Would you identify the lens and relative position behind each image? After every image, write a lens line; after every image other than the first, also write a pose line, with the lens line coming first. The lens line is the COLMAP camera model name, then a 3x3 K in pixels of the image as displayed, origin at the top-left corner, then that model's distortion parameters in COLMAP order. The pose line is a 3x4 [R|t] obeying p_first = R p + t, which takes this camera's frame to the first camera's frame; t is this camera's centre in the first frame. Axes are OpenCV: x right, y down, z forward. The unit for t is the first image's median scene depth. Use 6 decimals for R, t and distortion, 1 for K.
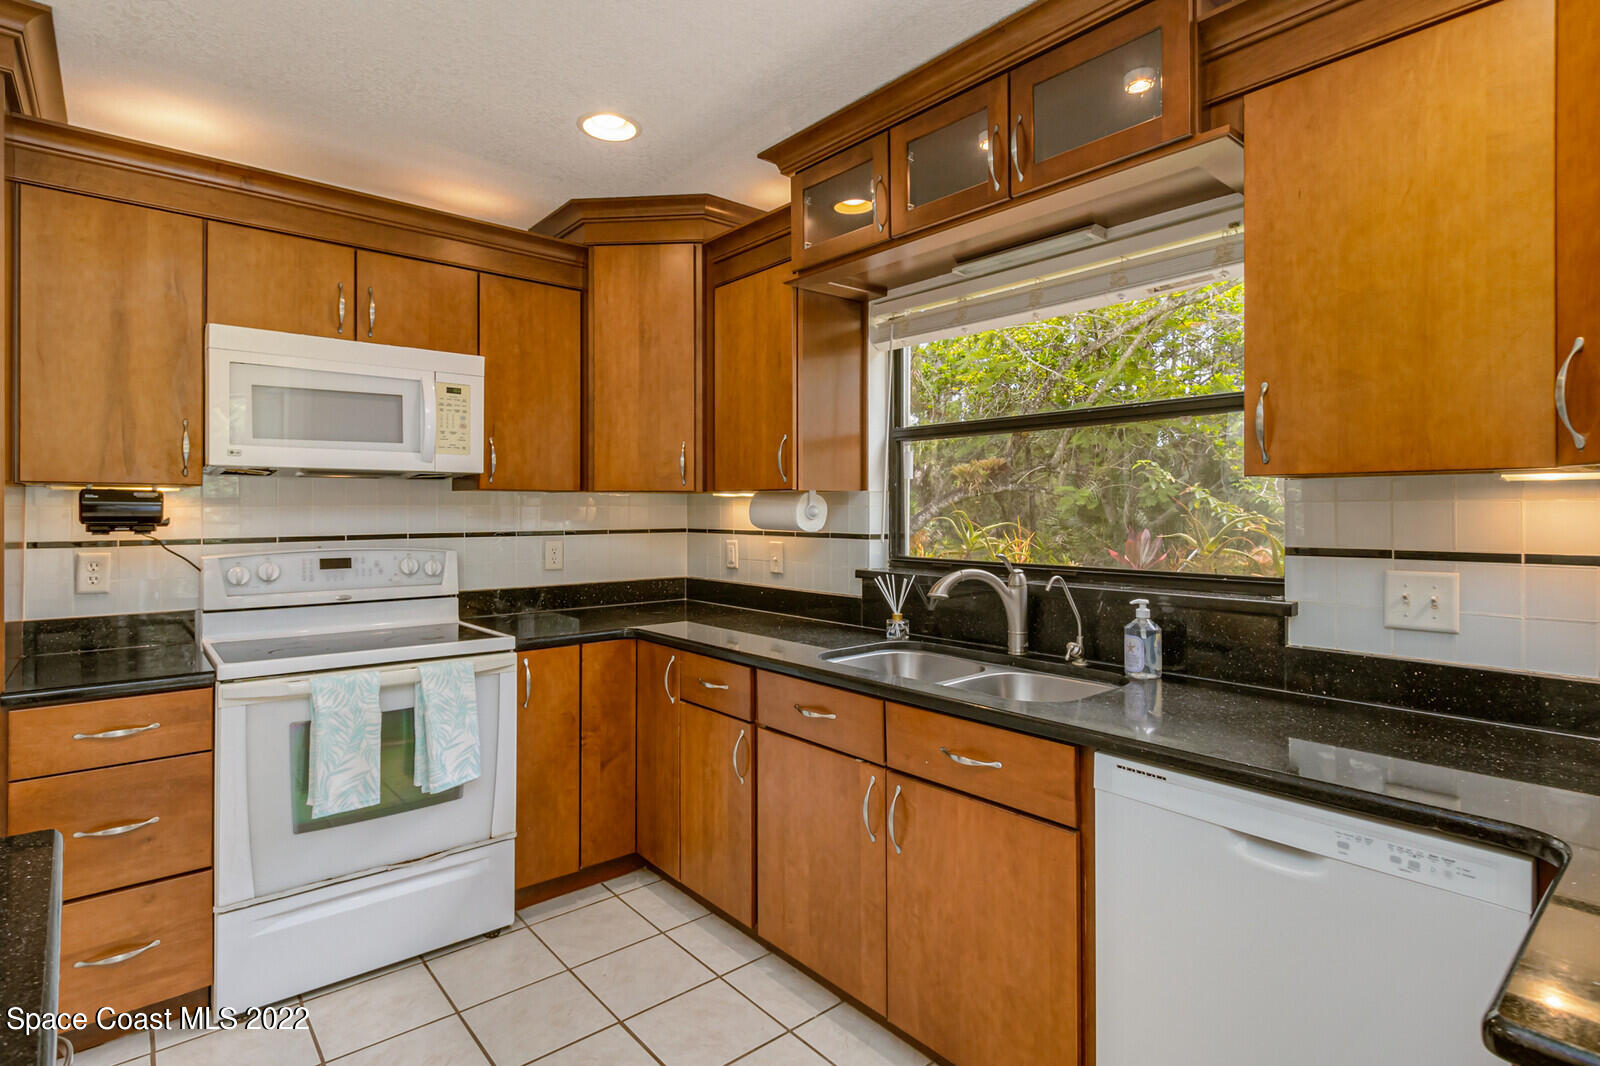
lens RADIAL K [[793.1, 0, 793.5], [0, 793.1, 504.8], [0, 0, 1]] dist [0.004216, -0.001404]
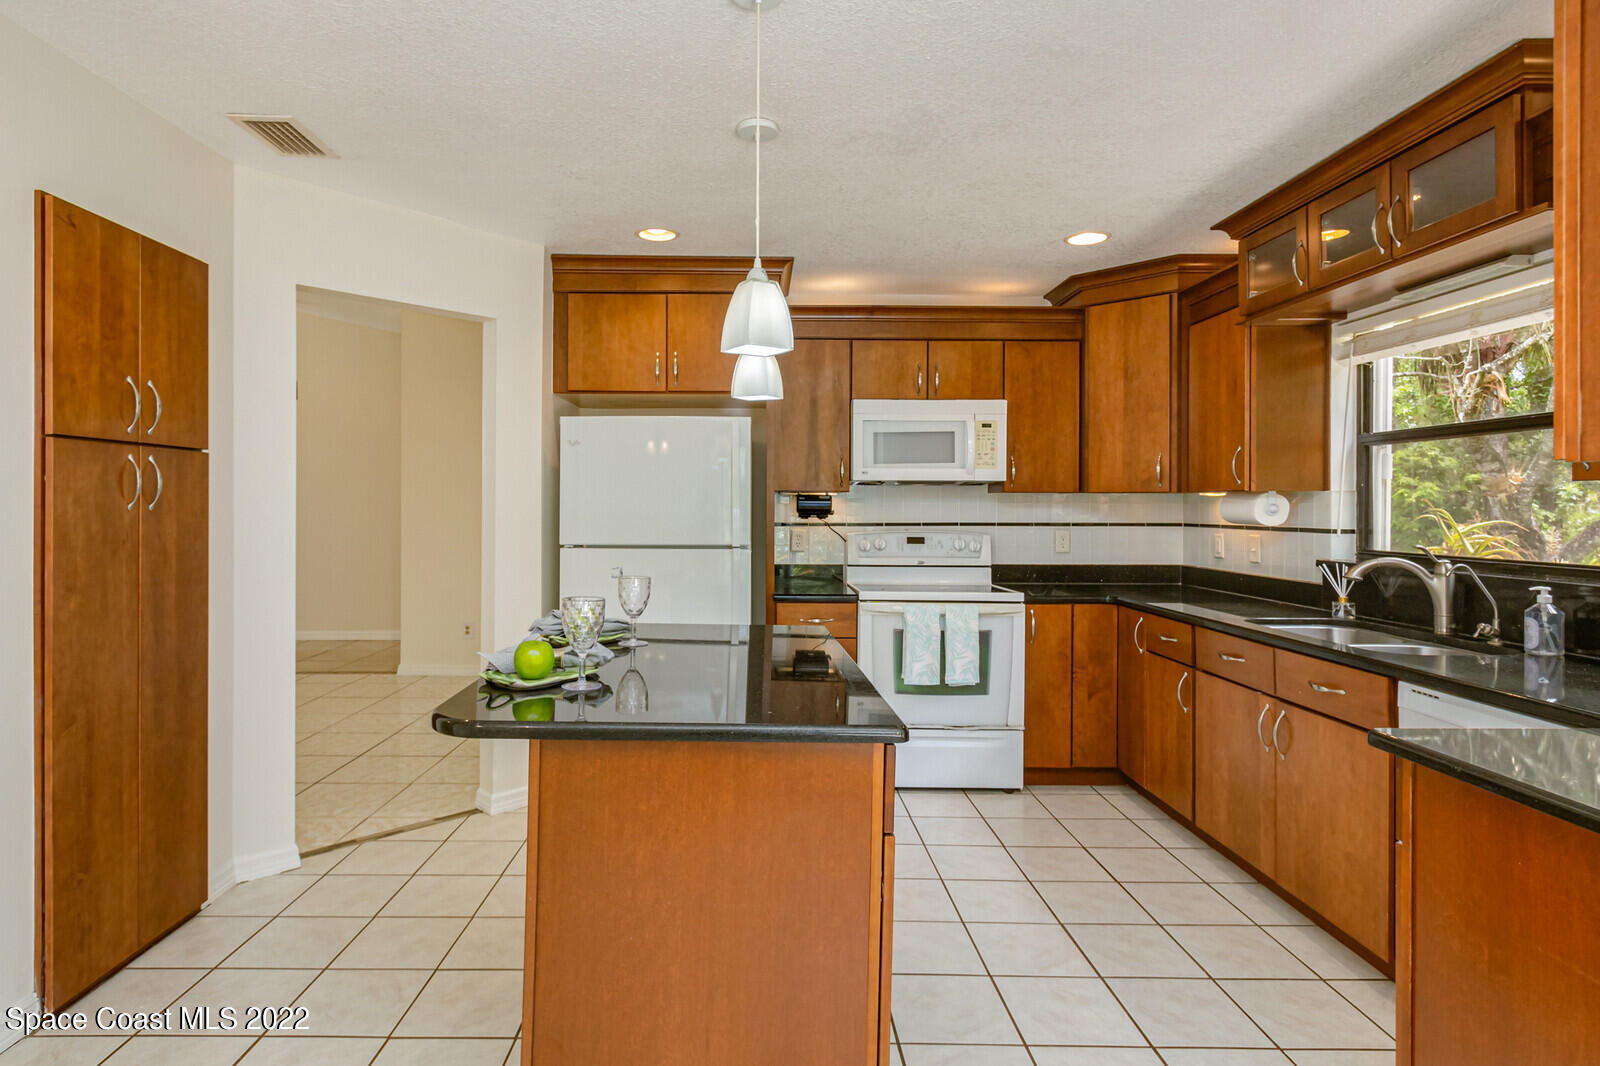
lens RADIAL K [[837.8, 0, 762.4], [0, 837.8, 514.0], [0, 0, 1]] dist [0.009467, -0.001722]
pose [[0.765343, 0.009060, -0.643559, 0.292355], [-0.000306, 0.999906, 0.013713, -0.000876], [0.643623, -0.010298, 0.765274, -0.526193]]
